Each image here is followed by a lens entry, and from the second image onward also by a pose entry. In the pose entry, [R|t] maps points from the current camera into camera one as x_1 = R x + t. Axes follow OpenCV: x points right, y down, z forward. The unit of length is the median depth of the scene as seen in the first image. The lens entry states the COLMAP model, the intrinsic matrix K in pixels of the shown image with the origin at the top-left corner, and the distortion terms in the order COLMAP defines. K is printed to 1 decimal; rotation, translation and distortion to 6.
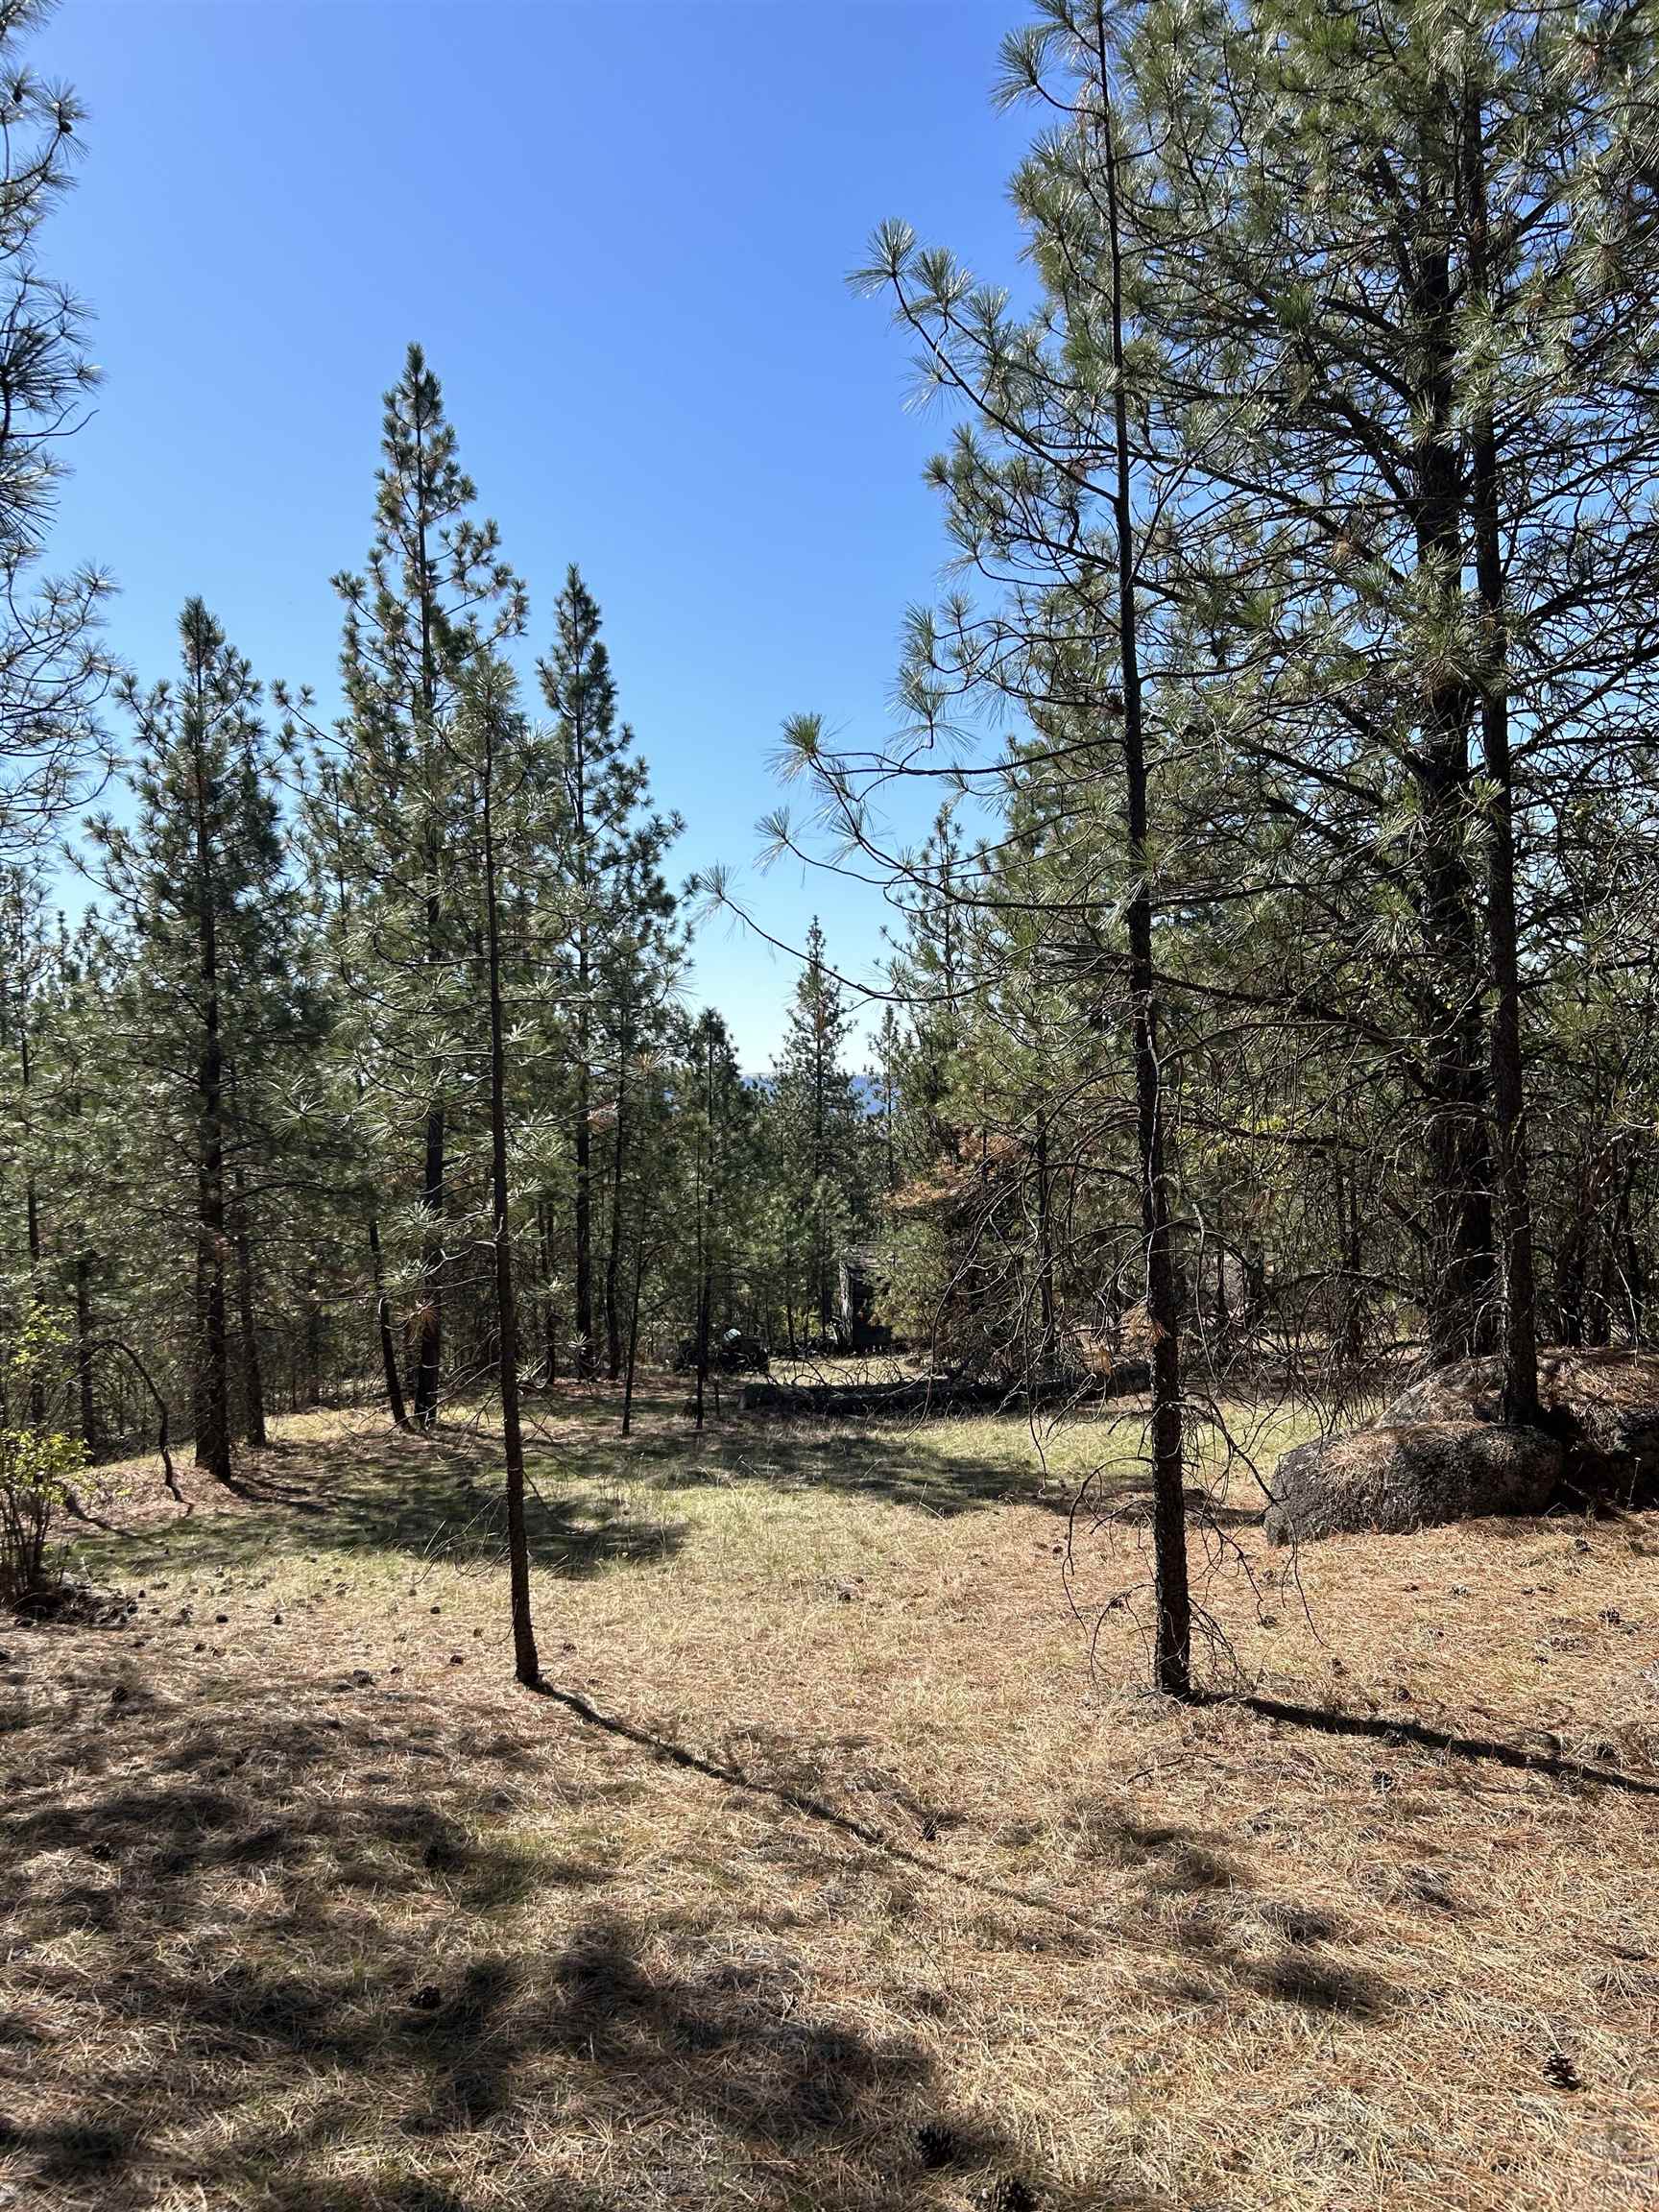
lens RADIAL K [[1702.0, 0, 832.4], [0, 1702.0, 1114.8], [0, 0, 1]] dist [0.056010, -0.059939]
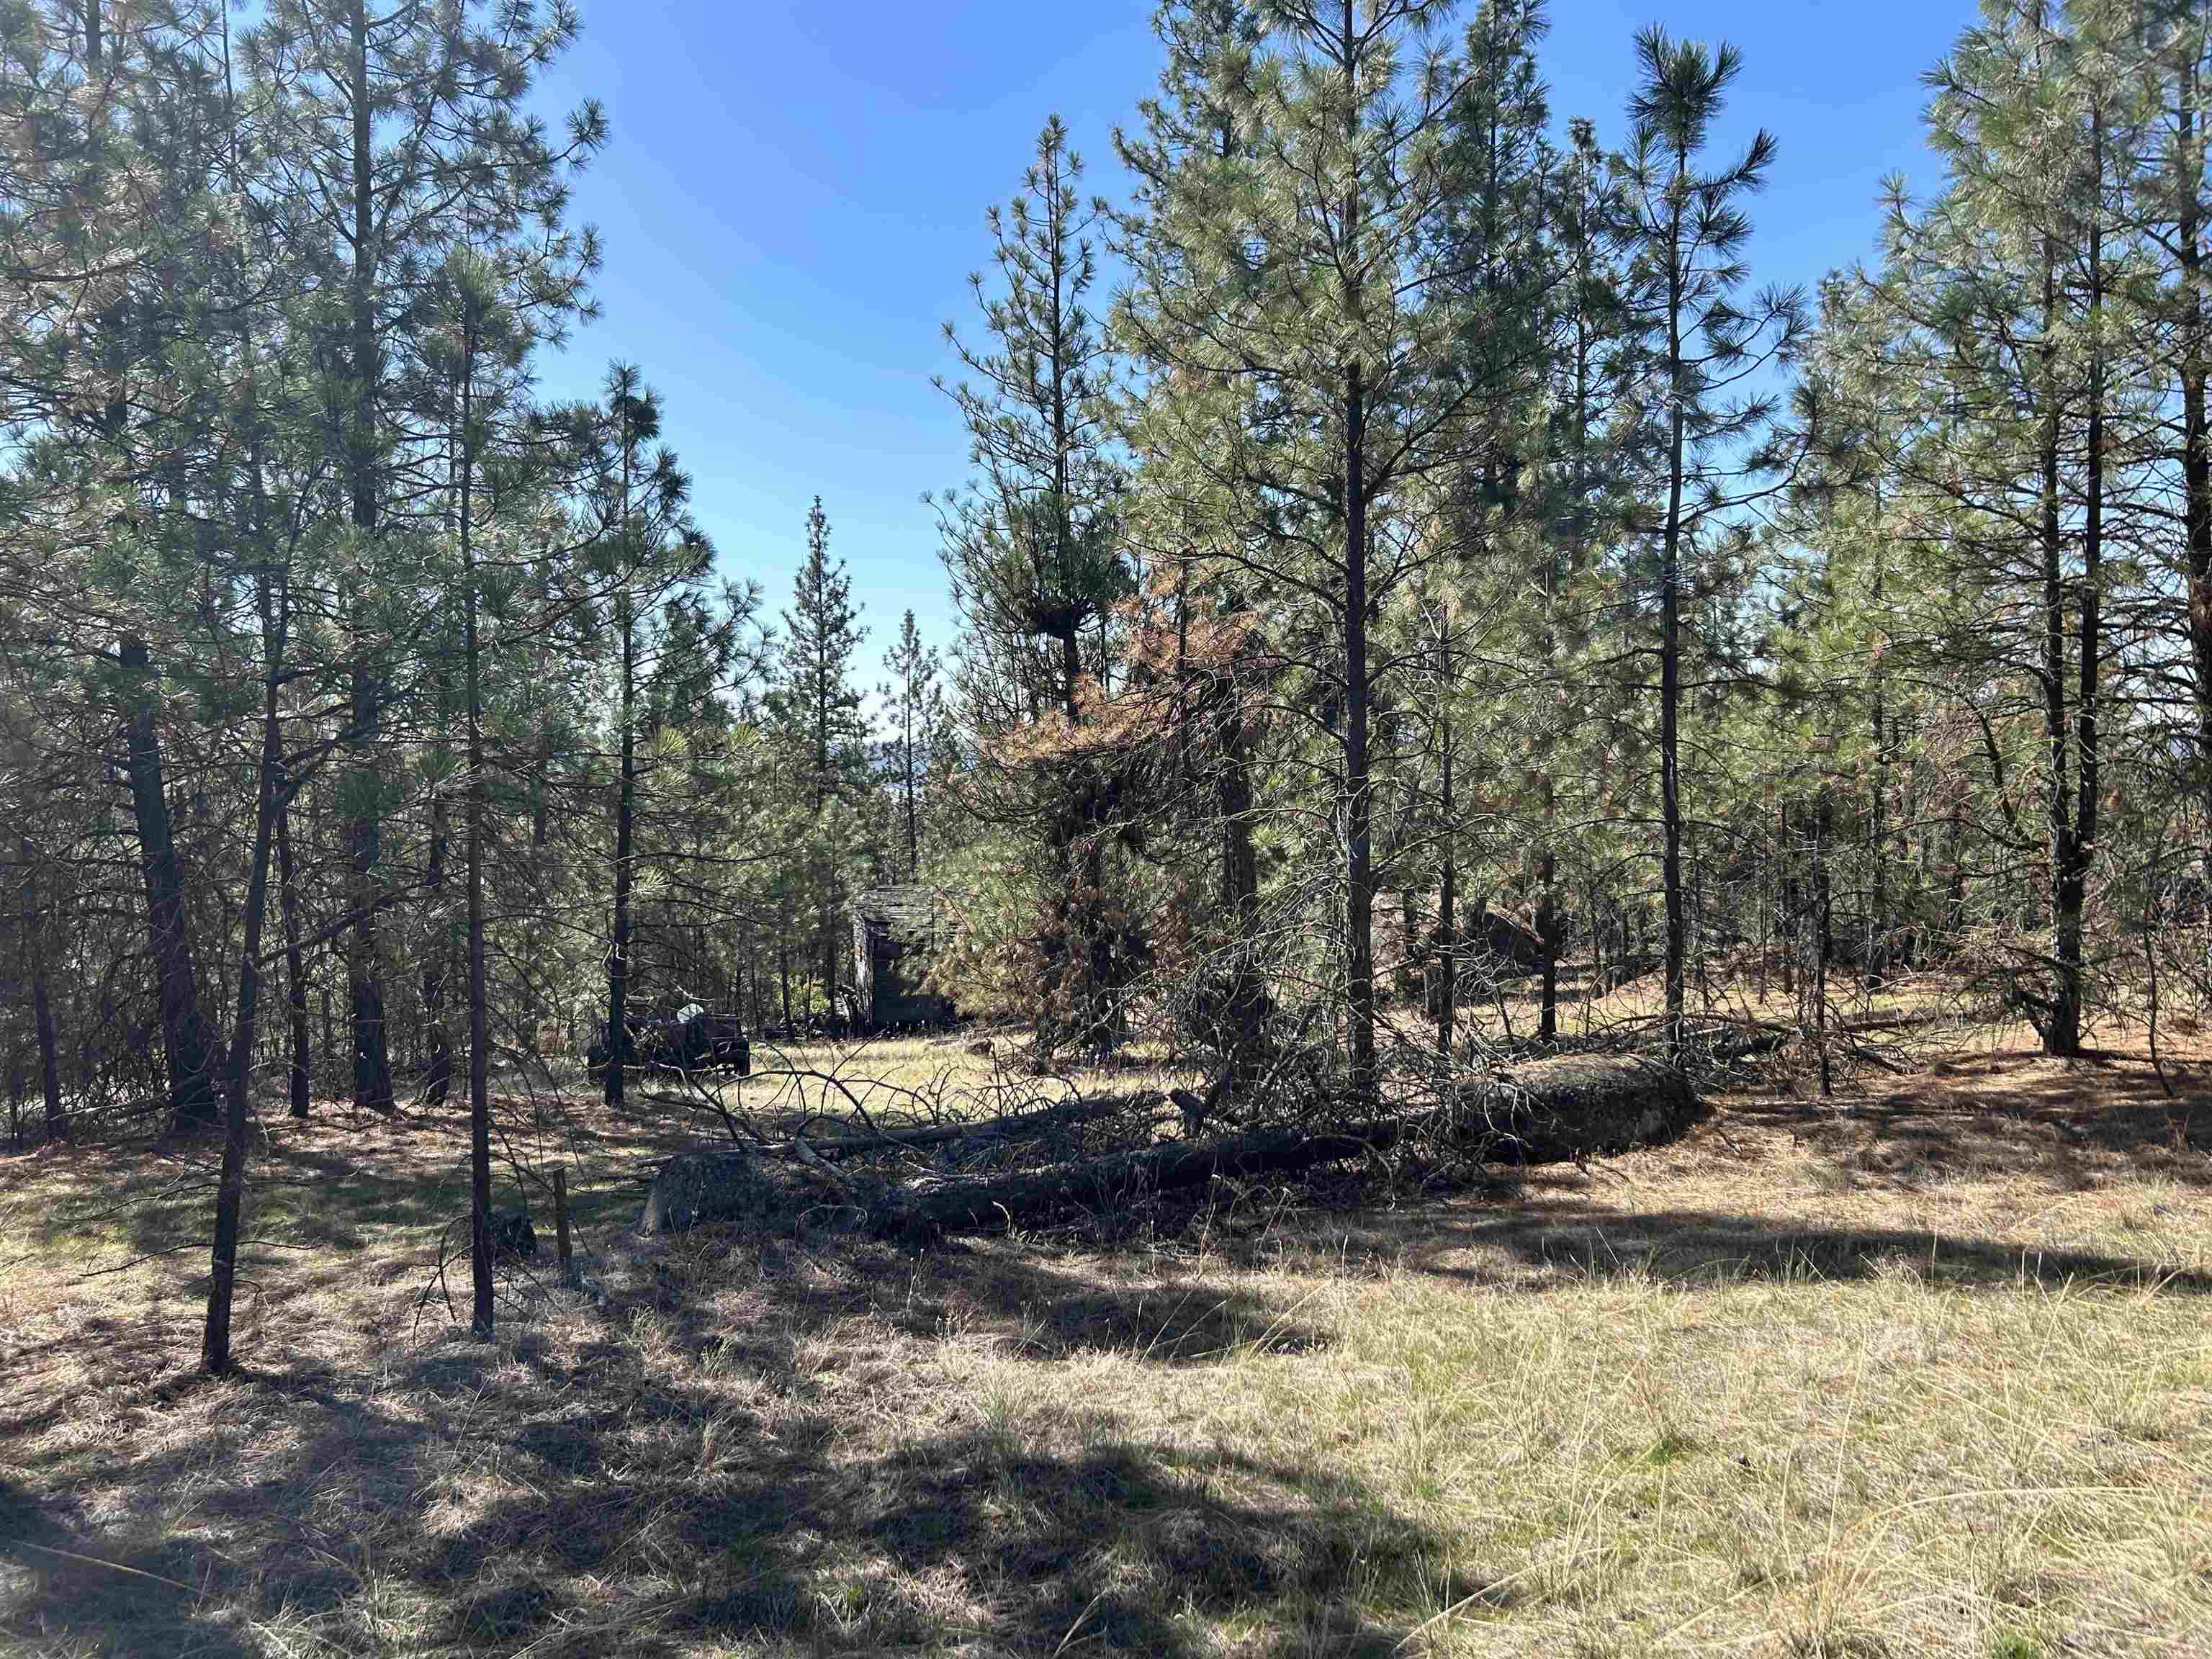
lens RADIAL K [[1683.7, 0, 1106.5], [0, 1683.7, 848.8], [0, 0, 1]] dist [0.060823, -0.051022]
pose [[0.986582, 0.003687, 0.163225, -0.013058], [-0.009412, 0.999367, 0.034320, 0.058342], [-0.162995, -0.035396, 0.985992, 0.459440]]
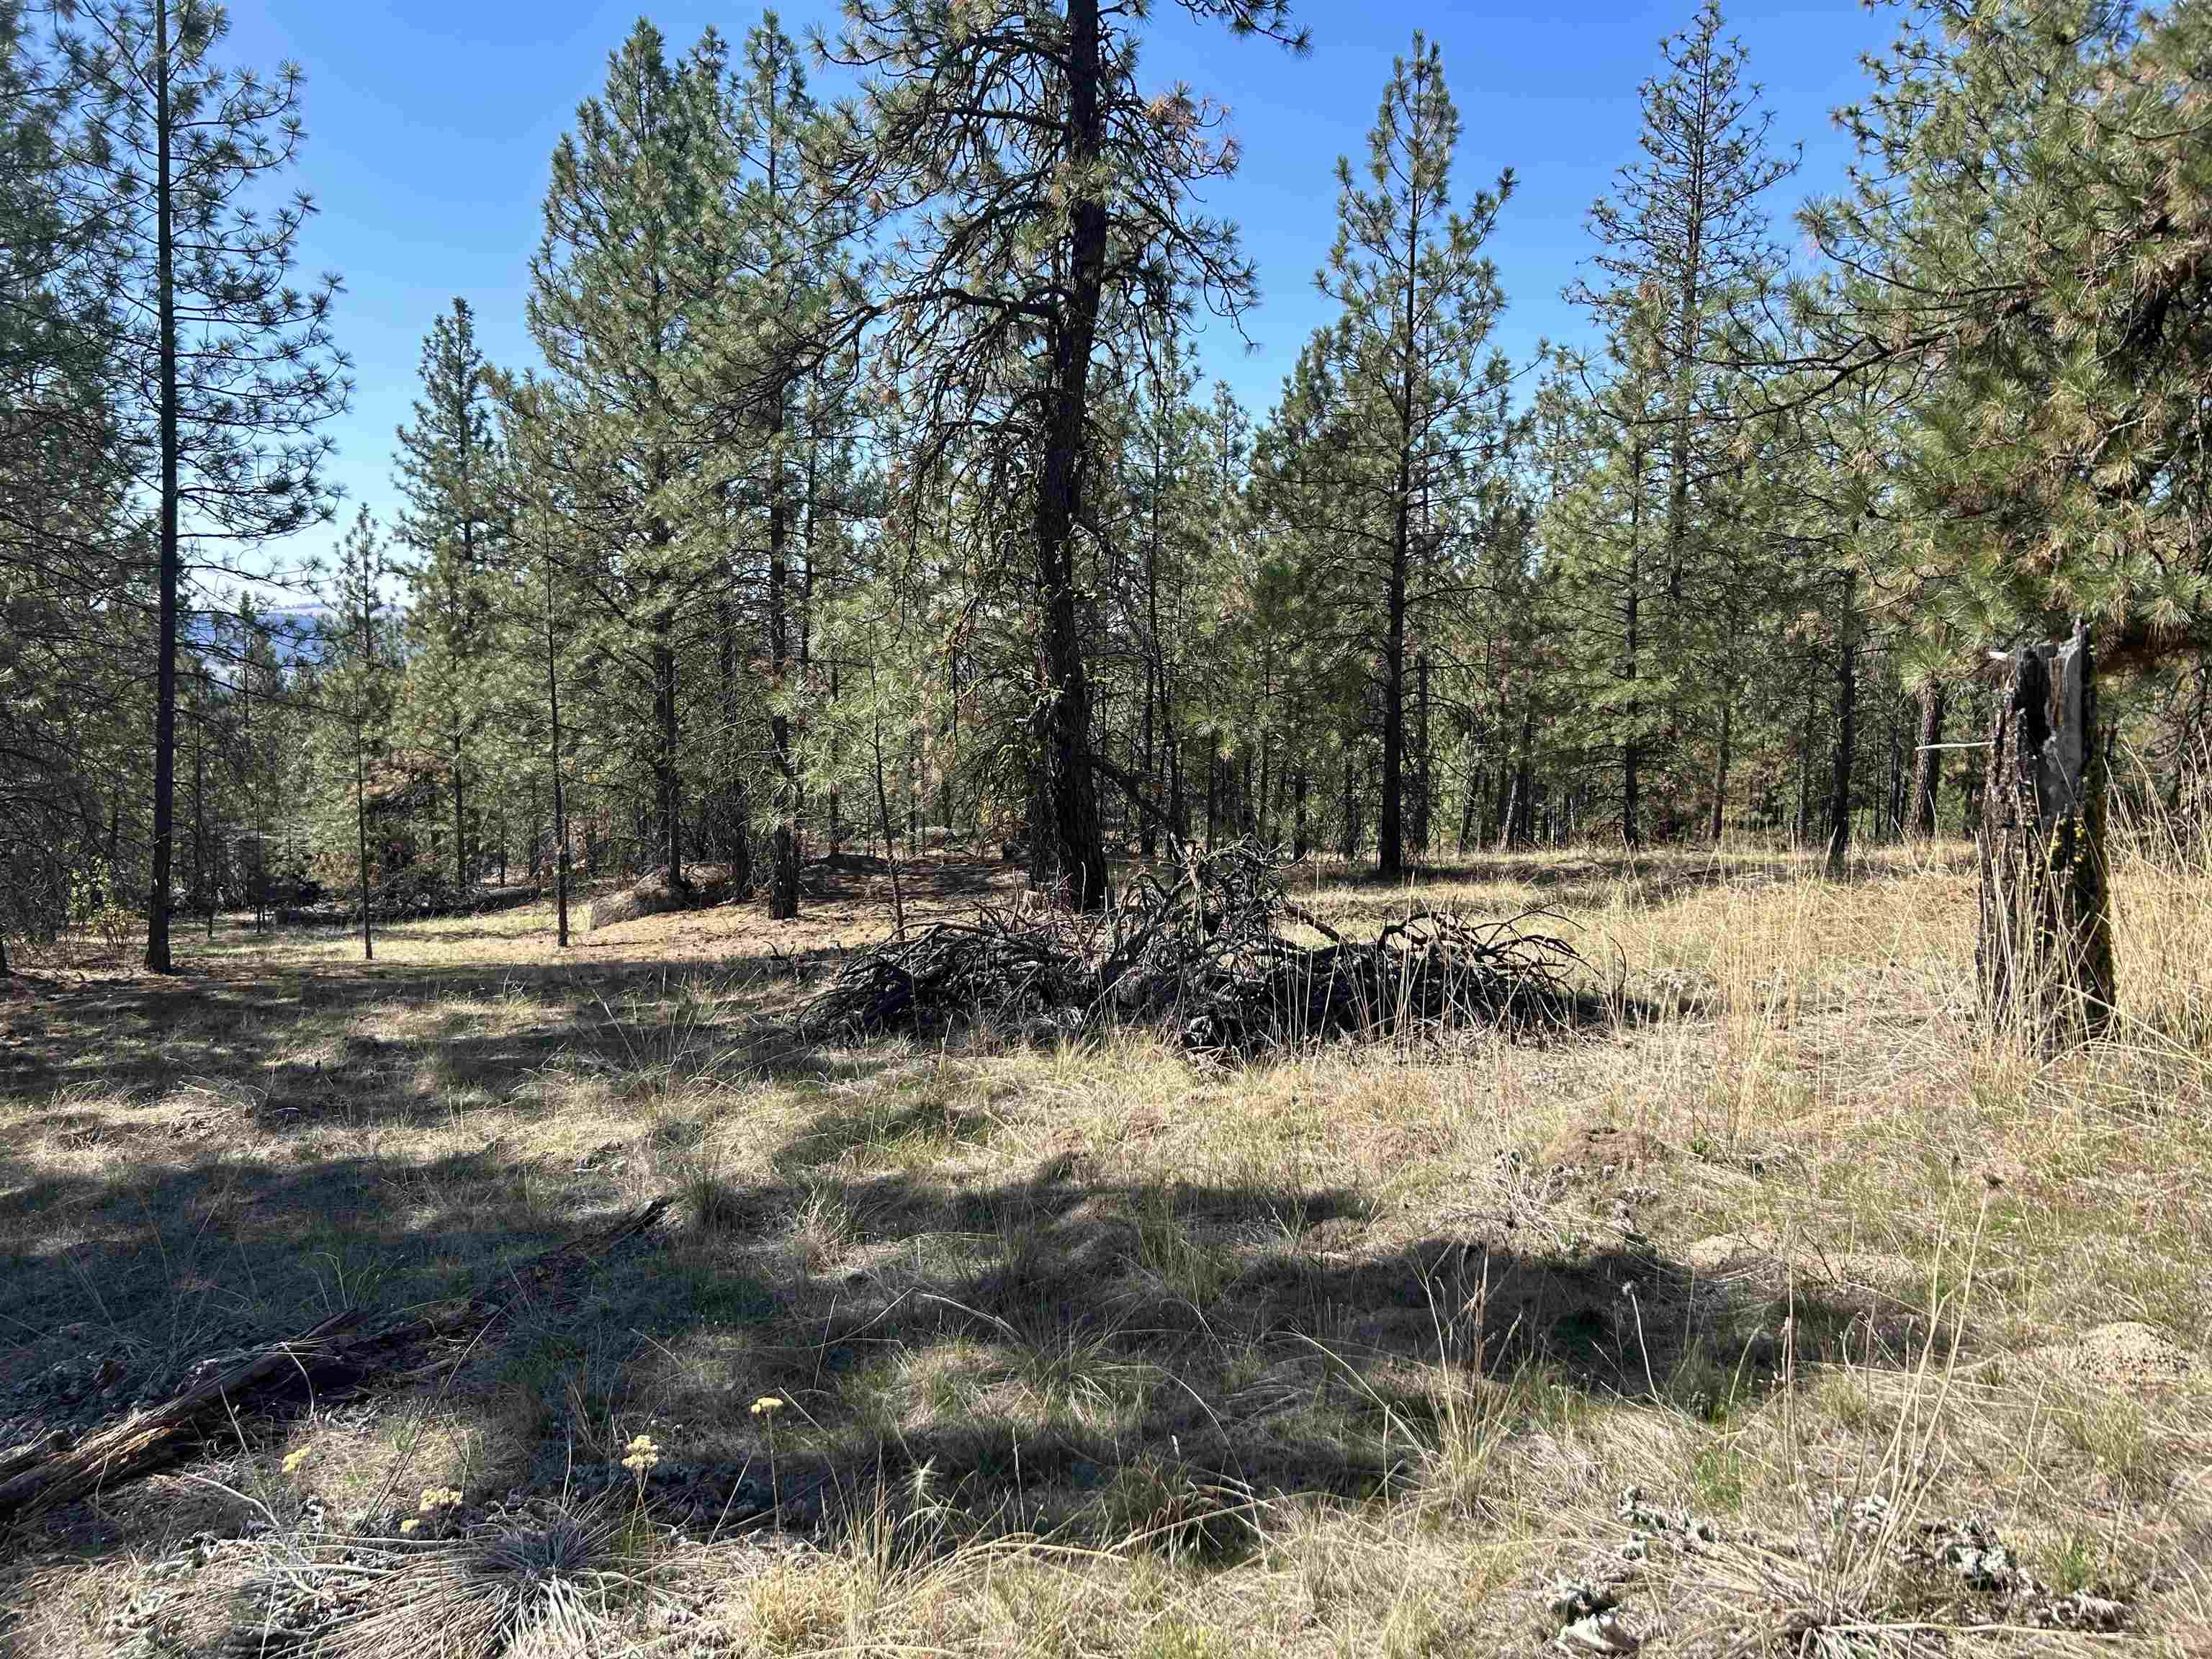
lens RADIAL K [[1822.9, 0, 1106.0], [0, 1822.9, 829.5], [0, 0, 1]] dist [0.054590, -0.069512]
pose [[0.870092, -0.011753, 0.492750, -0.167591], [-0.031466, 0.996352, 0.079328, -0.063488], [-0.491885, -0.084528, 0.866548, -0.689042]]
